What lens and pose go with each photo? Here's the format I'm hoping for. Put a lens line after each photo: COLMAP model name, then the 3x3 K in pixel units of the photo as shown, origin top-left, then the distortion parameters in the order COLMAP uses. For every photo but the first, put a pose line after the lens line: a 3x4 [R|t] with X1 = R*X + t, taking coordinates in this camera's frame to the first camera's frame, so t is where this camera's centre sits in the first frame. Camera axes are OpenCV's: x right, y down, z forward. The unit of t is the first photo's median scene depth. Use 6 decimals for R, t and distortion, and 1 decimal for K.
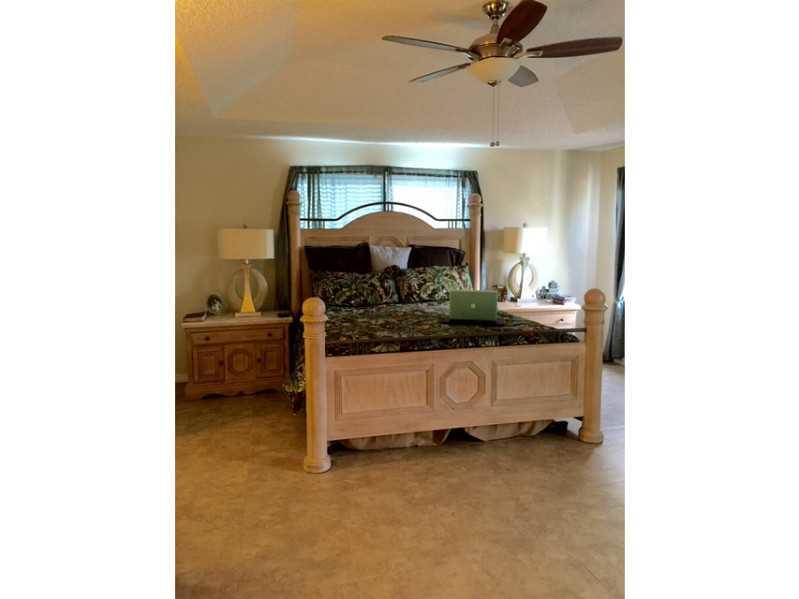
lens RADIAL K [[582.7, 0, 396.6], [0, 582.7, 303.2], [0, 0, 1]] dist [0.143507, -0.194123]
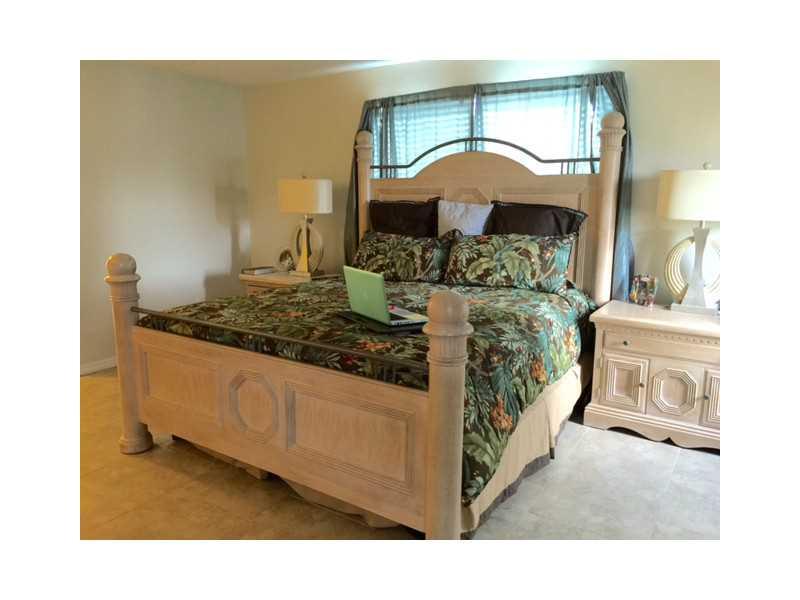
lens RADIAL K [[583.4, 0, 397.1], [0, 583.4, 303.7], [0, 0, 1]] dist [0.143507, -0.194123]
pose [[0.623703, 0.149977, -0.767138, 0.506446], [-0.100749, 0.988658, 0.111374, -0.047522], [0.775141, 0.007824, 0.631740, 0.494633]]
